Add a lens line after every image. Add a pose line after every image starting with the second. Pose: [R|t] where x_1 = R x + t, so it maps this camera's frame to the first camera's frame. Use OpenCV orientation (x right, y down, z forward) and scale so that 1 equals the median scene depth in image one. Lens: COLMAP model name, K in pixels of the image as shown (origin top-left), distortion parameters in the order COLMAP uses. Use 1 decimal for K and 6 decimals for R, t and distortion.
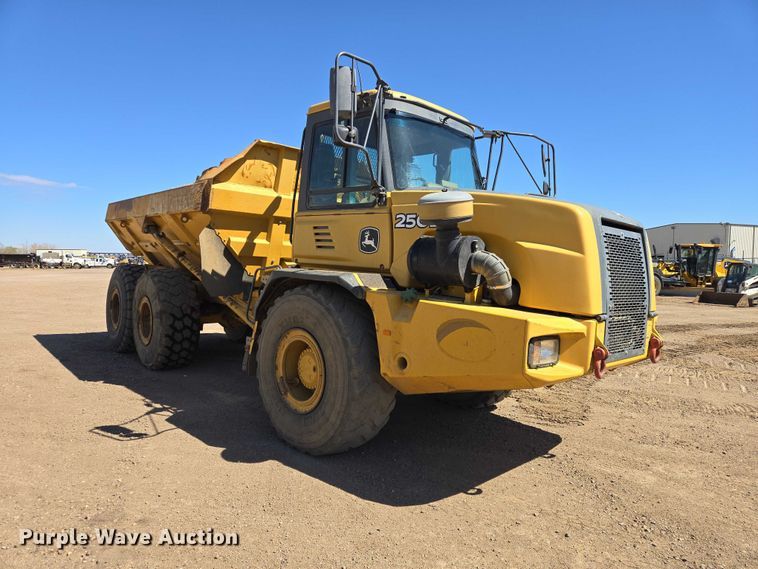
lens RADIAL K [[502.7, 0, 371.0], [0, 502.7, 283.6], [0, 0, 1]] dist [0.070414, -0.065935]
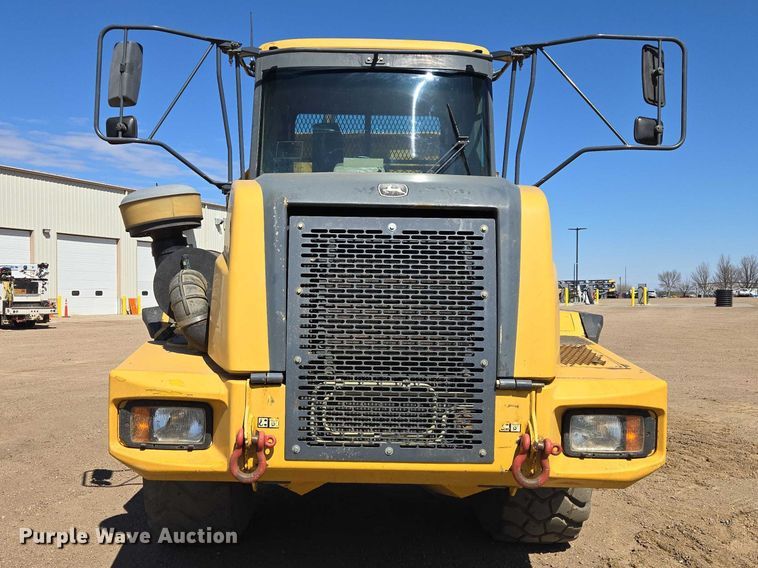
lens RADIAL K [[744.5, 0, 350.6], [0, 744.5, 313.4], [0, 0, 1]] dist [0.062719, 0.001346]
pose [[0.723748, -0.004528, -0.690050, 0.742894], [-0.005779, 0.999904, -0.012623, 0.002611], [0.690040, 0.013123, 0.723652, 0.305672]]
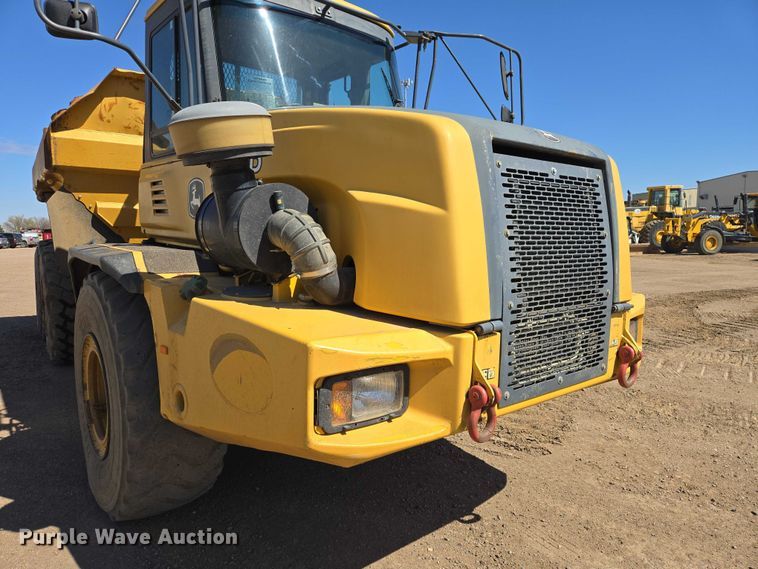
lens RADIAL K [[503.0, 0, 375.8], [0, 503.0, 284.7], [0, 0, 1]] dist [0.072339, -0.062583]
pose [[0.995690, -0.022083, -0.090072, 0.257808], [0.028613, 0.997004, 0.071860, -0.013234], [0.088216, -0.074127, 0.993339, 0.311668]]
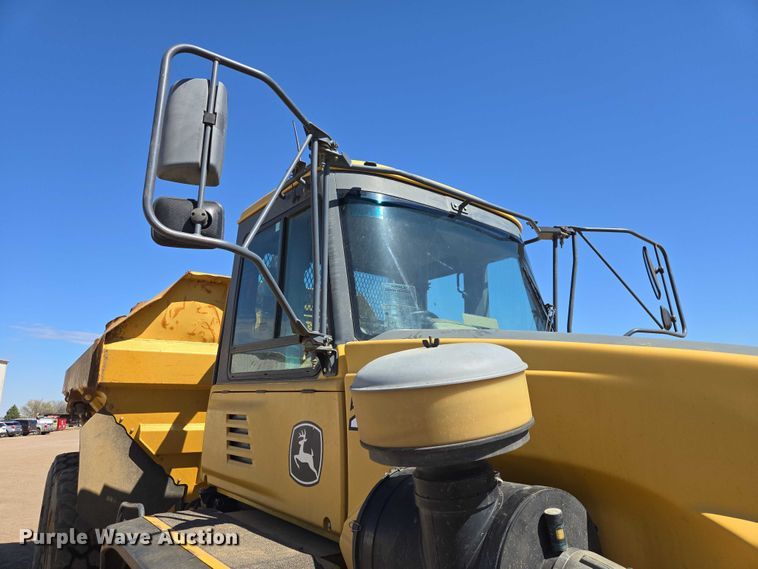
lens RADIAL K [[503.0, 0, 375.8], [0, 503.0, 284.7], [0, 0, 1]] dist [0.072339, -0.062583]
pose [[0.992049, -0.065434, -0.107504, 0.104371], [0.033851, 0.961465, -0.272834, -0.093747], [0.121214, 0.267026, 0.956036, 0.476578]]
